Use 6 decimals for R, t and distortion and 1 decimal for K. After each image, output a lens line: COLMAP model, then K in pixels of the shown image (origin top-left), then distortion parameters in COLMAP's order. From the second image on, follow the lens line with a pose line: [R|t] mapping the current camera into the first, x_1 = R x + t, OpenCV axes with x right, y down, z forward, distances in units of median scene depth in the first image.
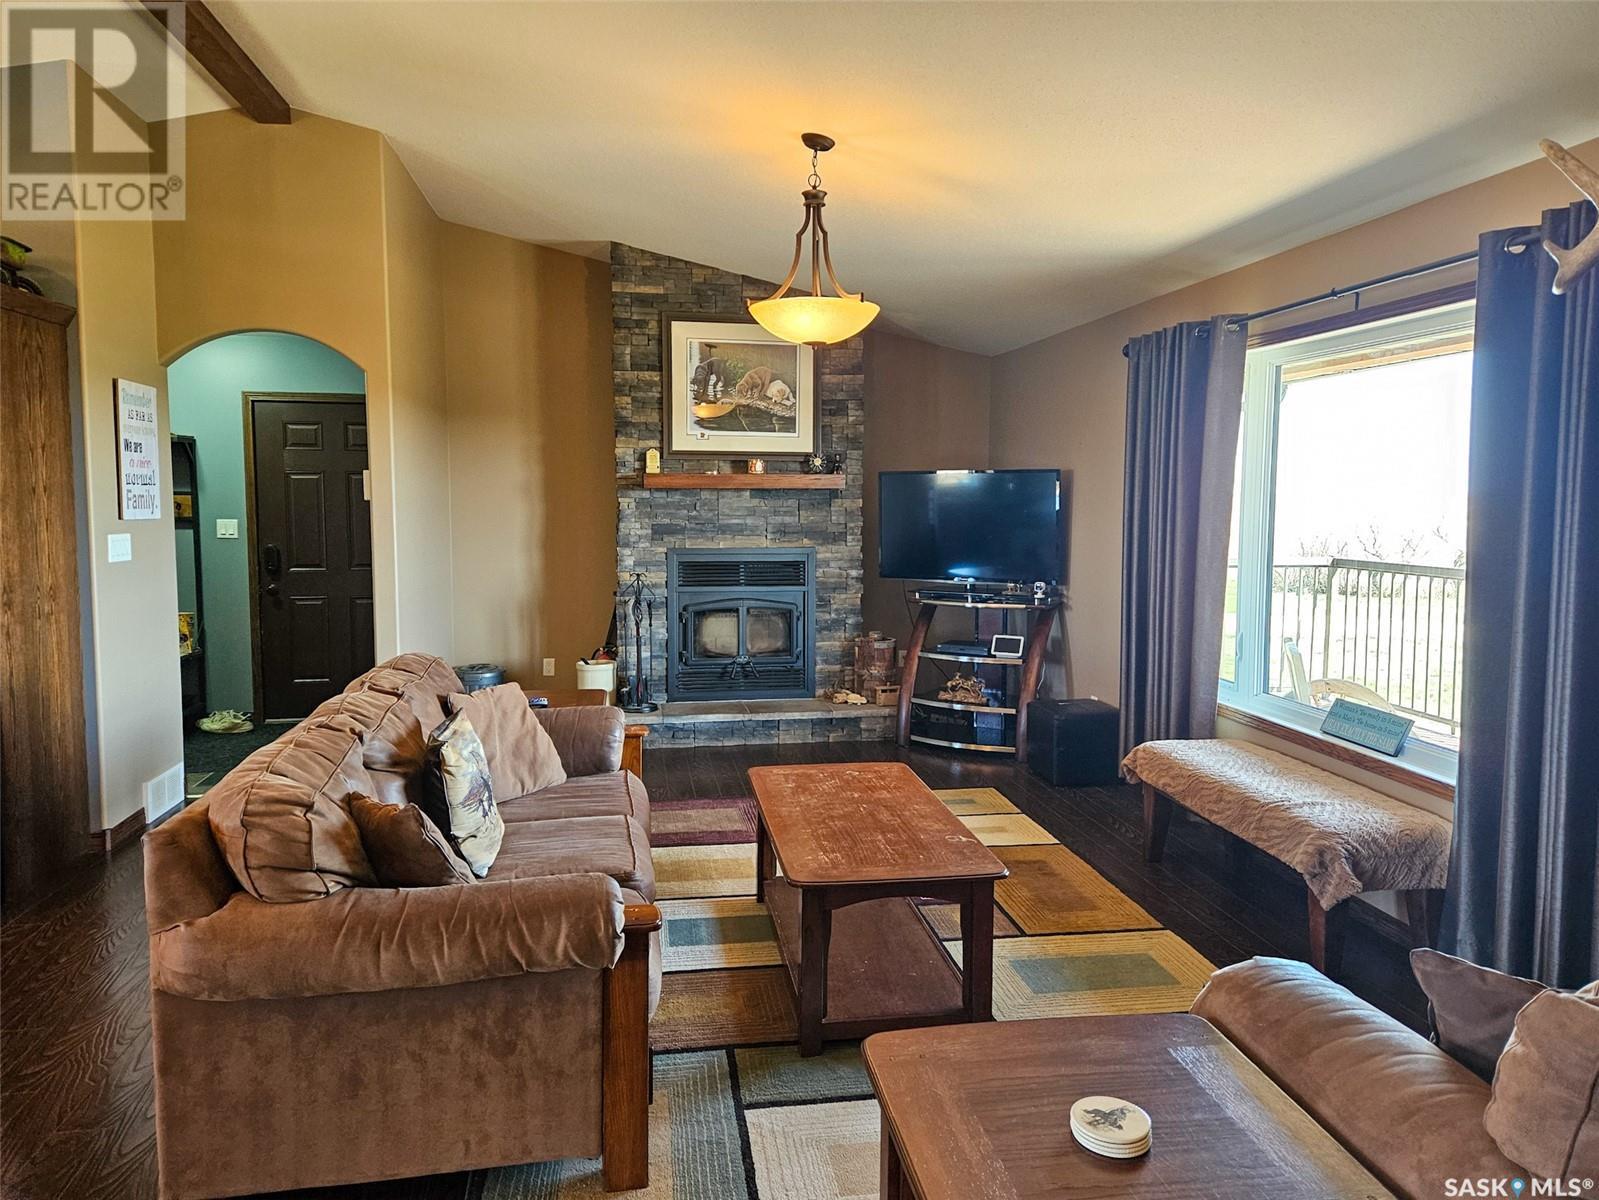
lens RADIAL K [[1107.1, 0, 813.2], [0, 1107.1, 588.2], [0, 0, 1]] dist [0.065922, -0.056858]
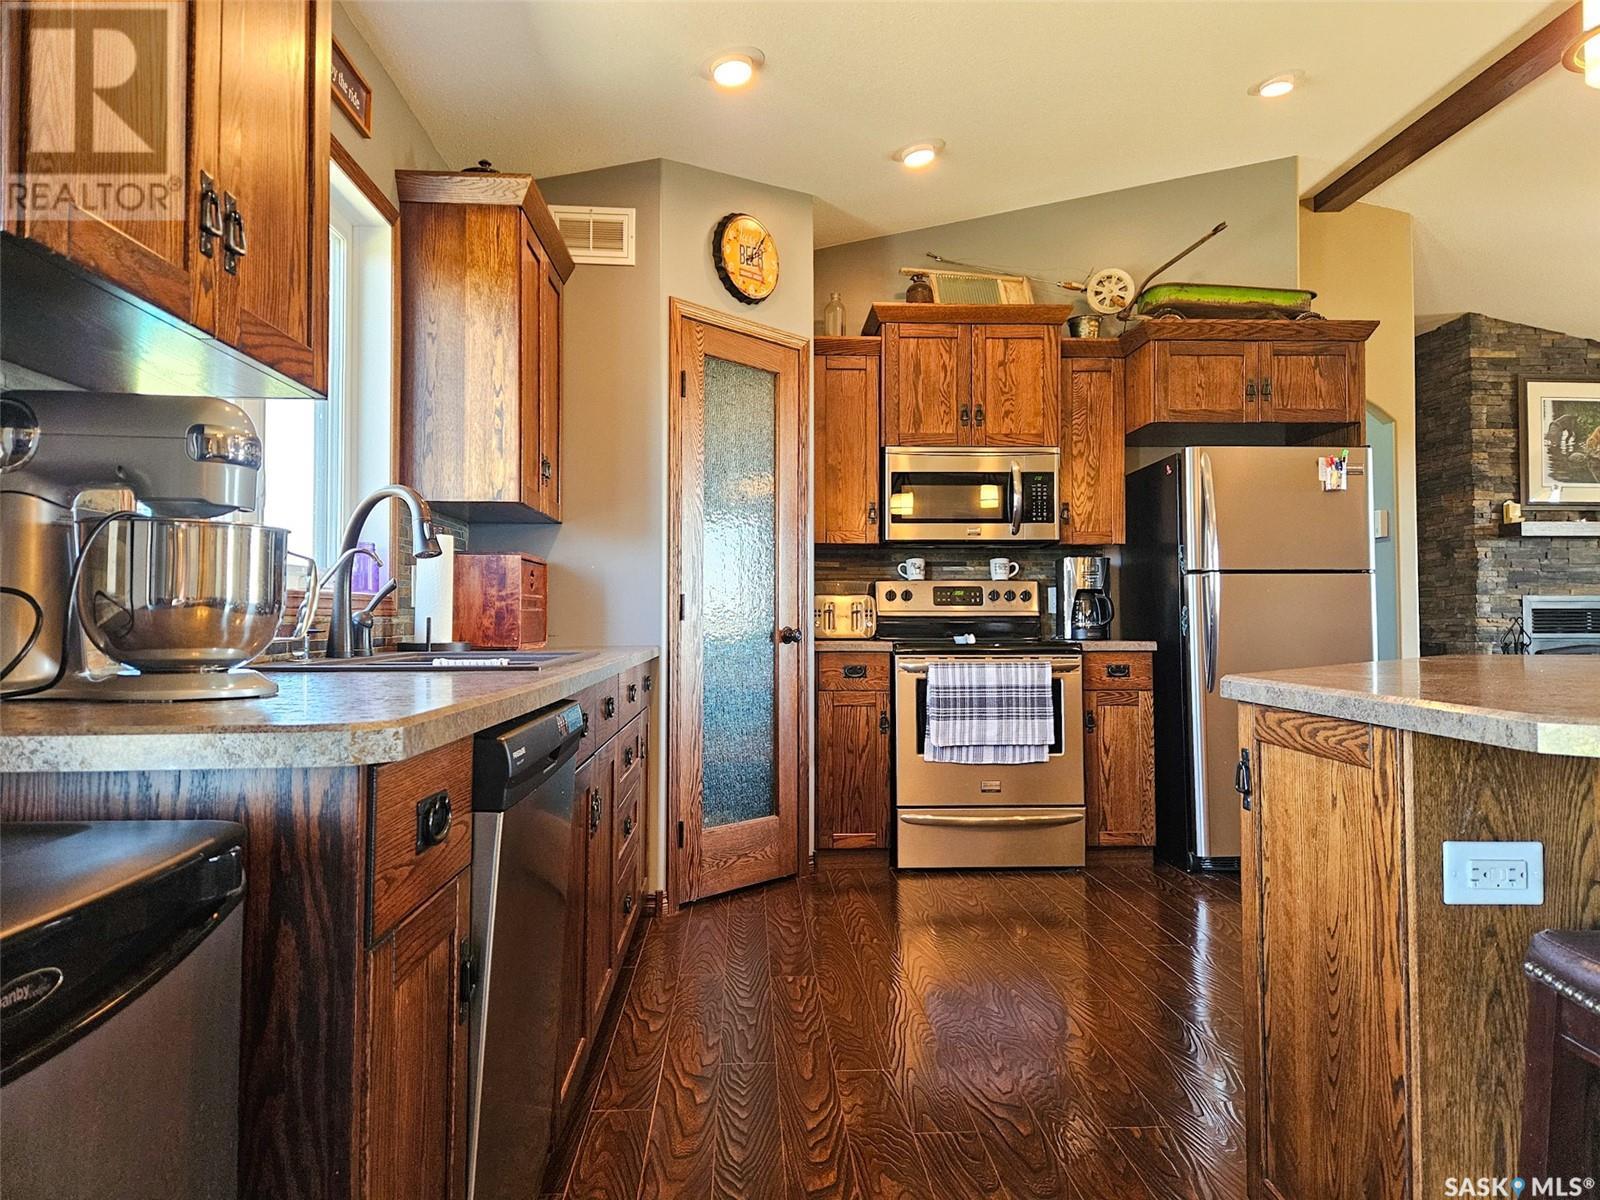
lens RADIAL K [[1107.8, 0, 792.3], [0, 1107.8, 592.4], [0, 0, 1]] dist [0.065922, -0.056858]
pose [[0.995267, -0.006948, -0.096933, -0.752487], [-0.004121, 0.993526, -0.113528, 0.088871], [0.097095, 0.113390, 0.988795, -0.117465]]
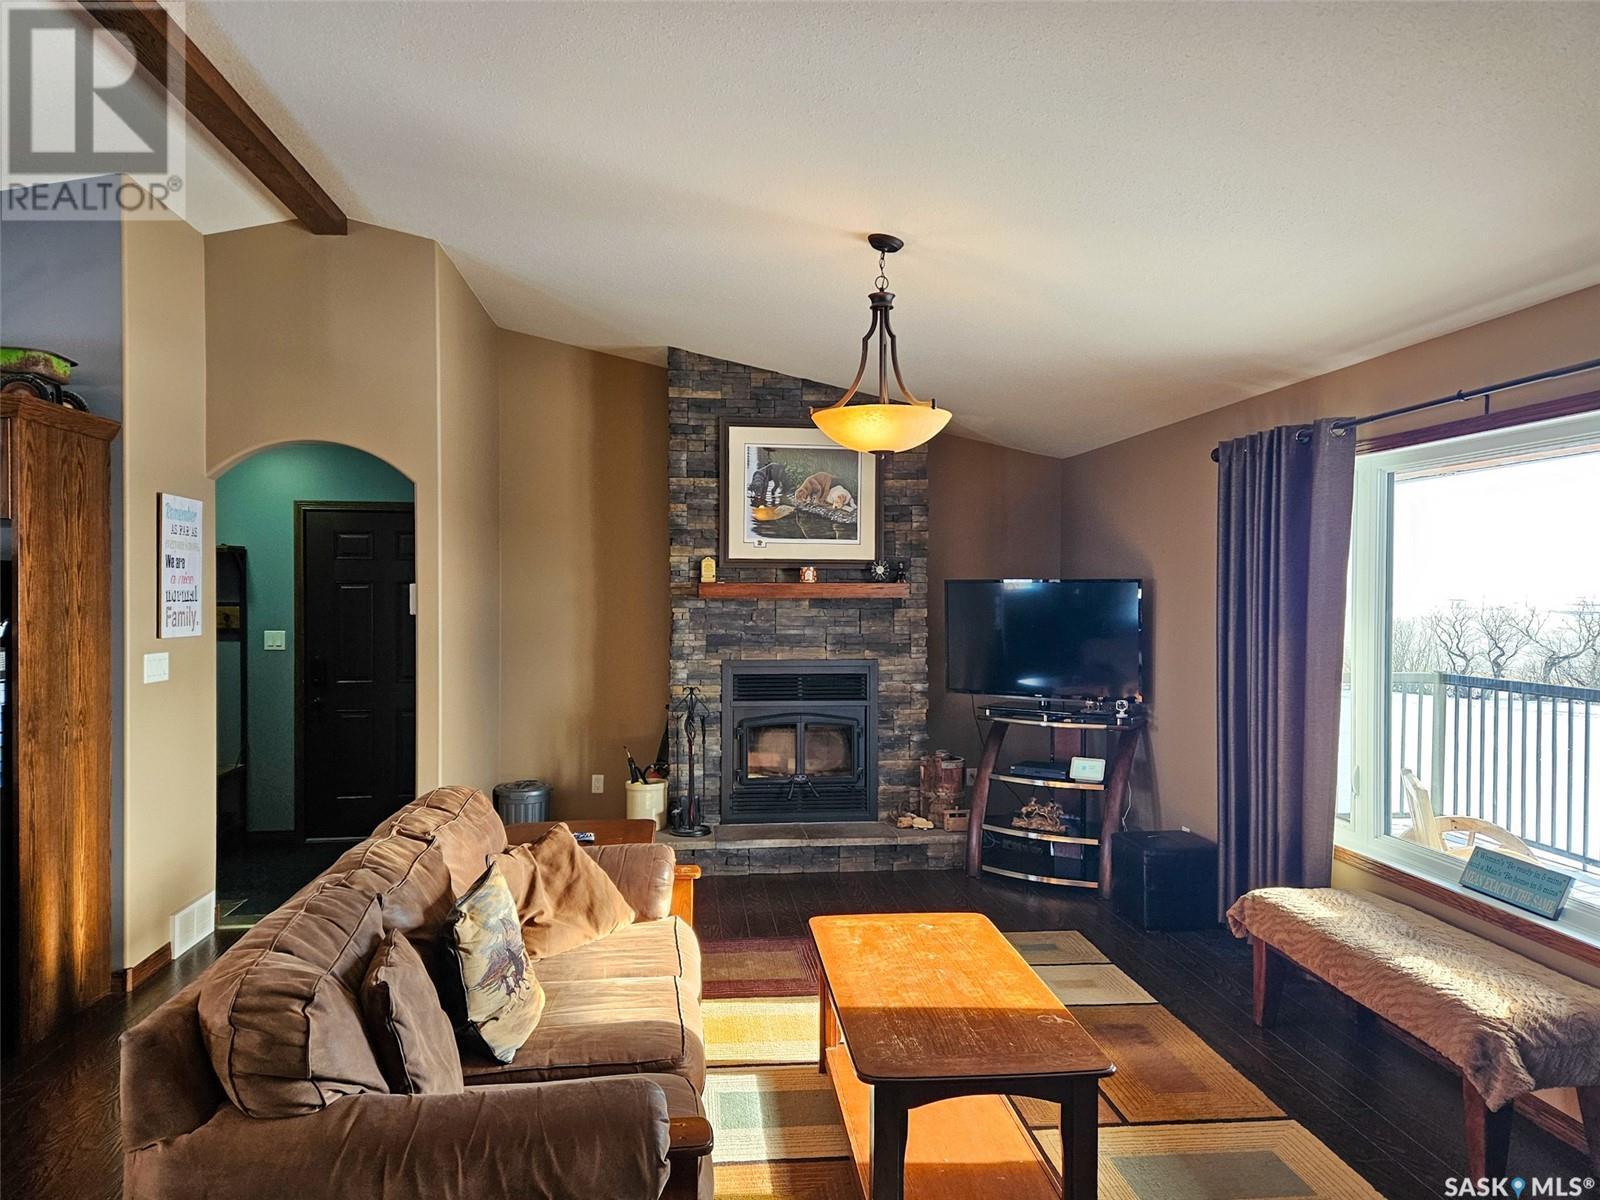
lens RADIAL K [[1107.8, 0, 808.7], [0, 1107.8, 605.3], [0, 0, 1]] dist [0.065922, -0.056858]
pose [[0.998655, 0.000801, -0.051849, -0.008500], [-0.004301, 0.997715, -0.067423, -0.020713], [0.051676, 0.067555, 0.996376, 0.053940]]
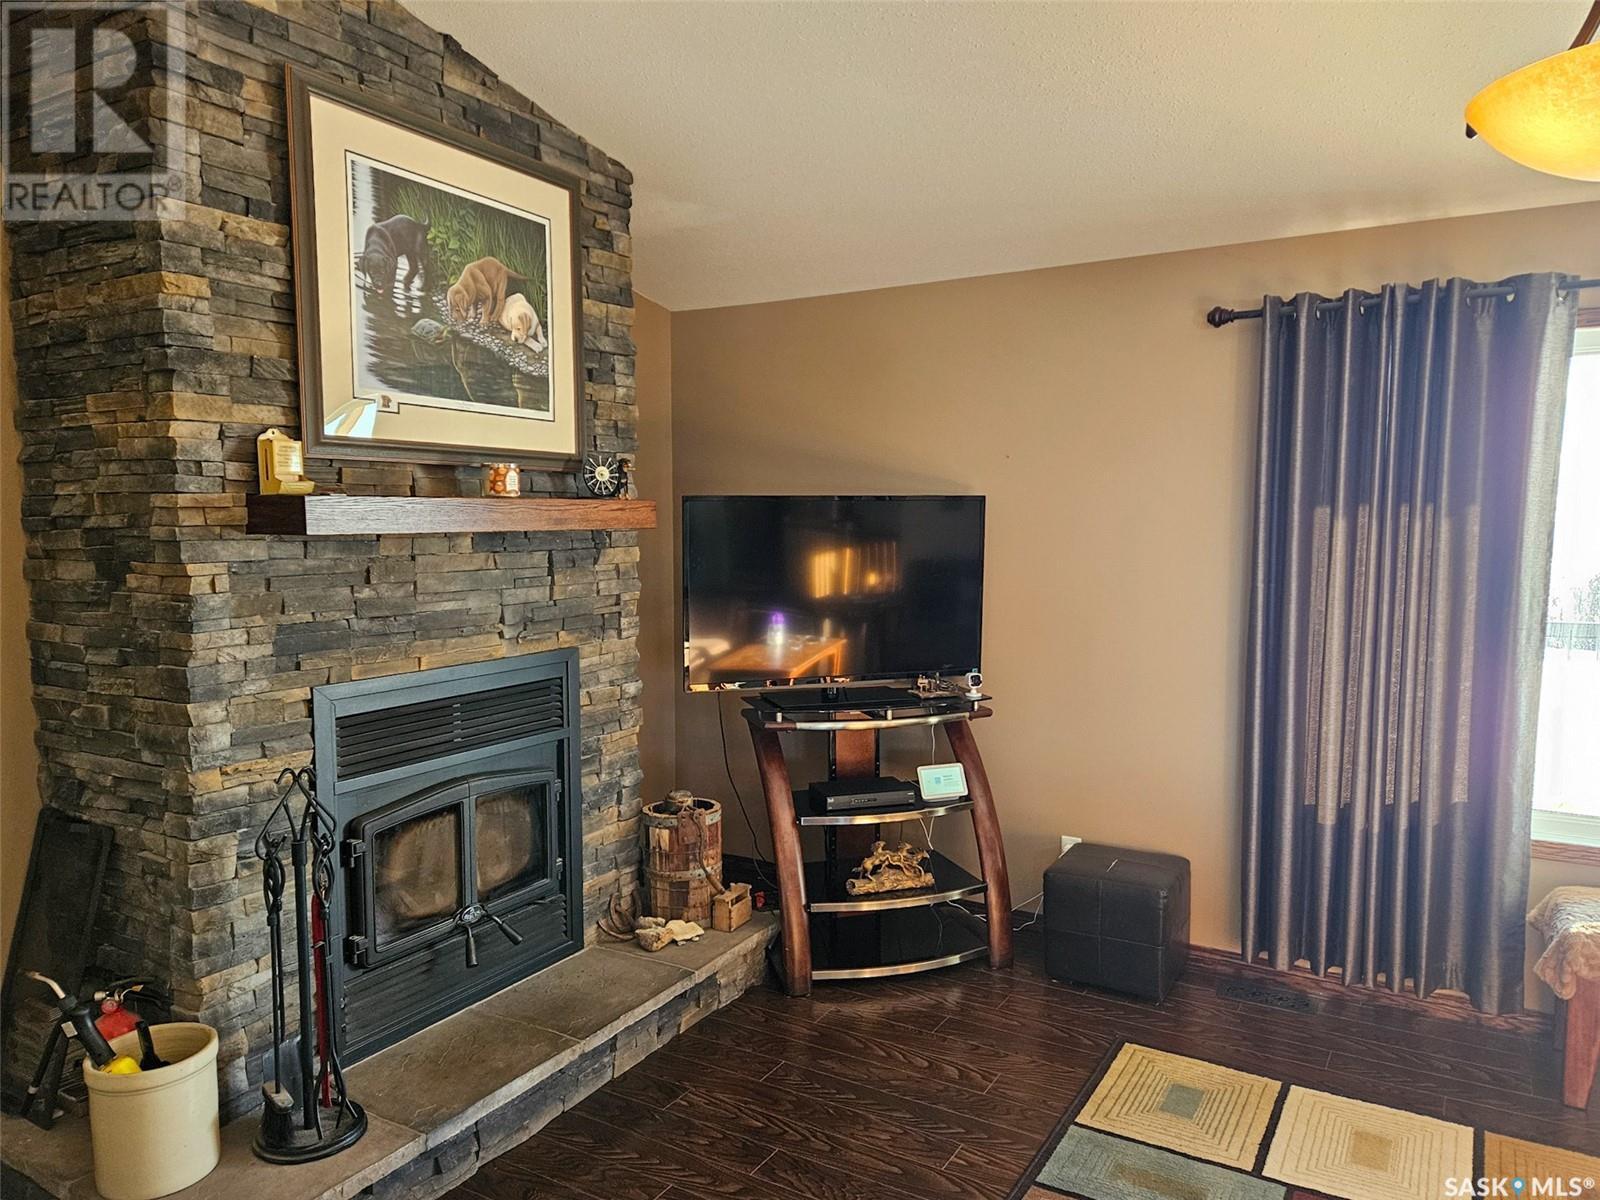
lens RADIAL K [[1107.8, 0, 784.1], [0, 1107.8, 609.1], [0, 0, 1]] dist [0.065922, -0.056858]
pose [[0.648926, -0.069640, 0.757658, -0.338521], [0.068115, 0.997121, 0.033310, -0.069271], [-0.757796, 0.029992, 0.651801, 0.656577]]
